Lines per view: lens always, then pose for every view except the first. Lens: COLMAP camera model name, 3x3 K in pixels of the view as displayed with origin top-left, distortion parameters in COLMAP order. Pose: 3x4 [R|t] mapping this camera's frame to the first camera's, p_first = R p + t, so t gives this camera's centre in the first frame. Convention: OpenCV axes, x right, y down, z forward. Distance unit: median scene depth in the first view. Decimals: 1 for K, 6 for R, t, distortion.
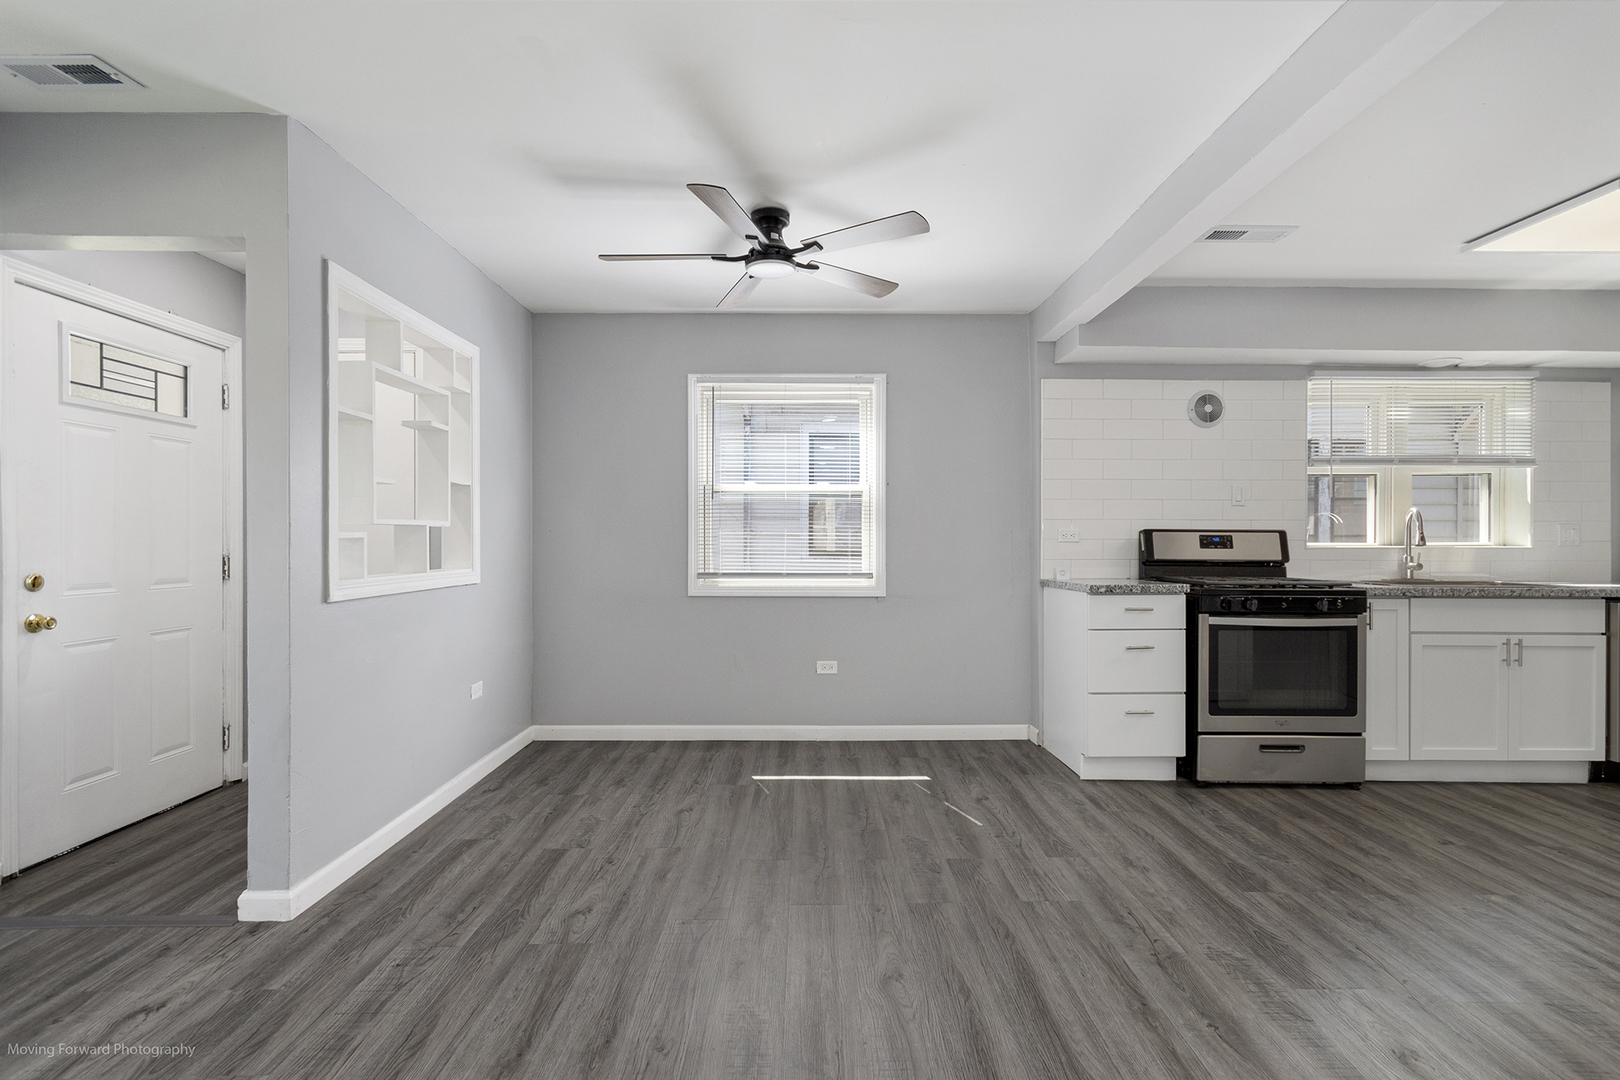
lens RADIAL K [[752.9, 0, 802.5], [0, 752.9, 547.0], [0, 0, 1]] dist [0.005491, 0.001230]
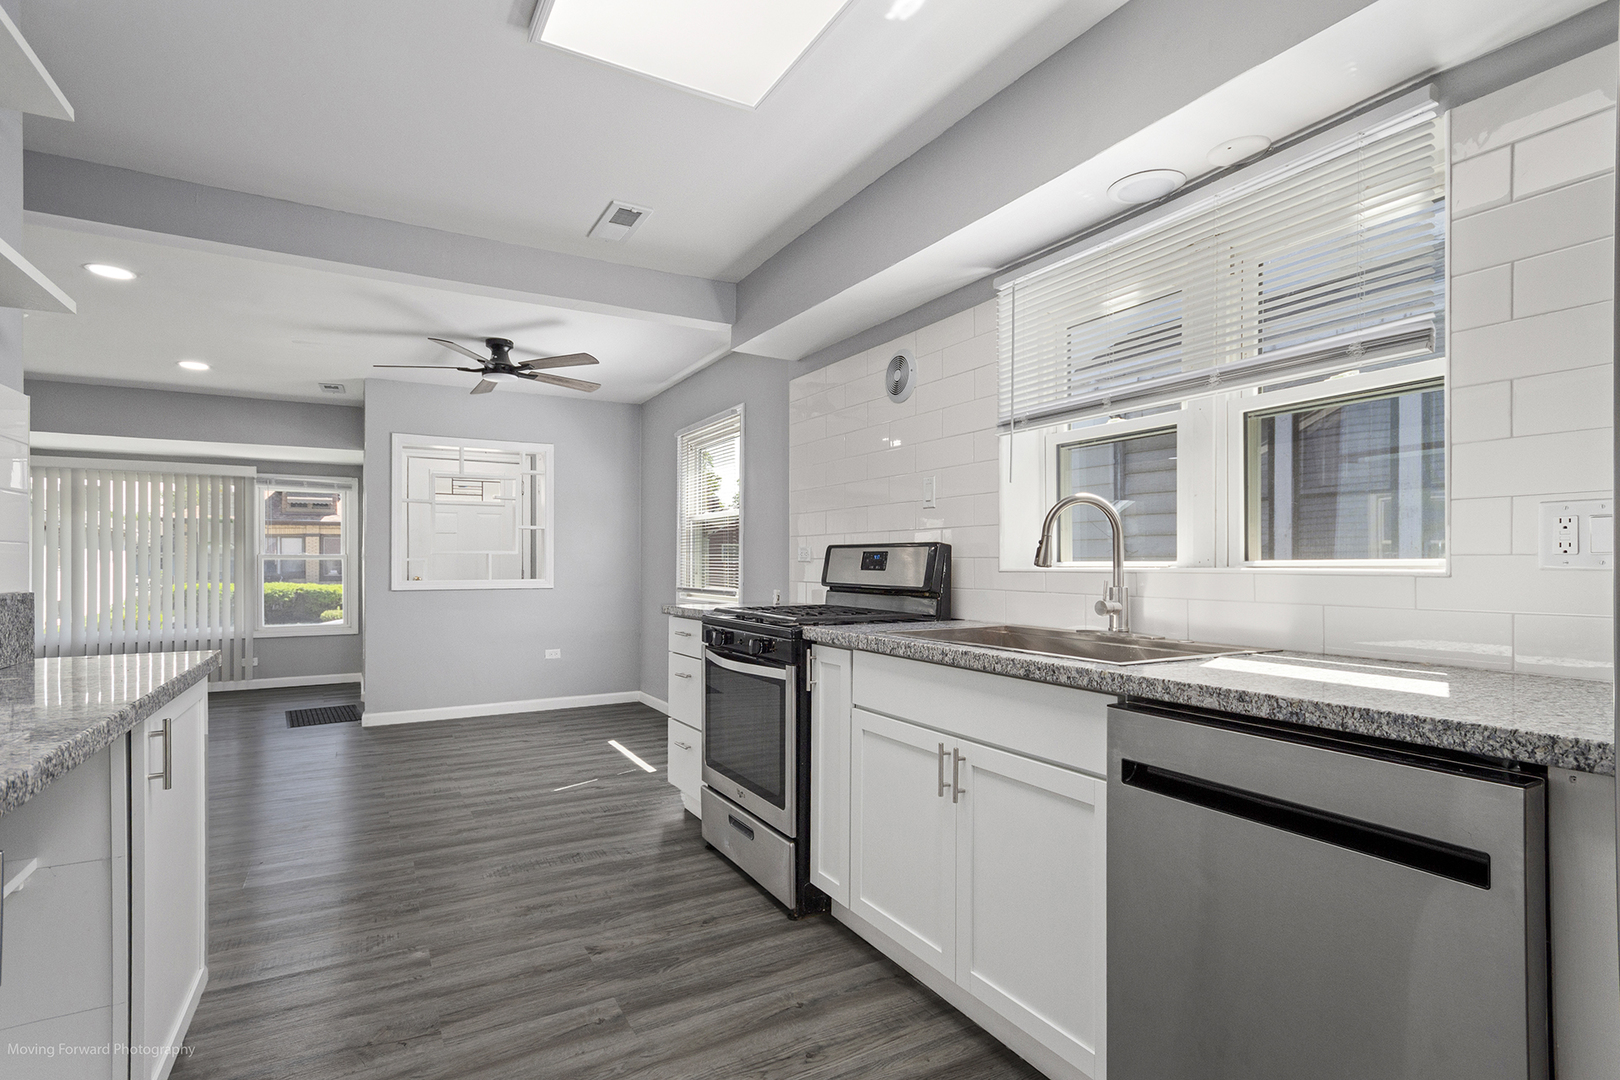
lens RADIAL K [[787.7, 0, 805.6], [0, 787.7, 570.4], [0, 0, 1]] dist [0.002114, 0.000058]
pose [[0.492349, 0.005054, -0.870383, 1.359020], [-0.006379, 0.999977, 0.002198, 0.001561], [0.870375, 0.004470, 0.492370, 0.651443]]
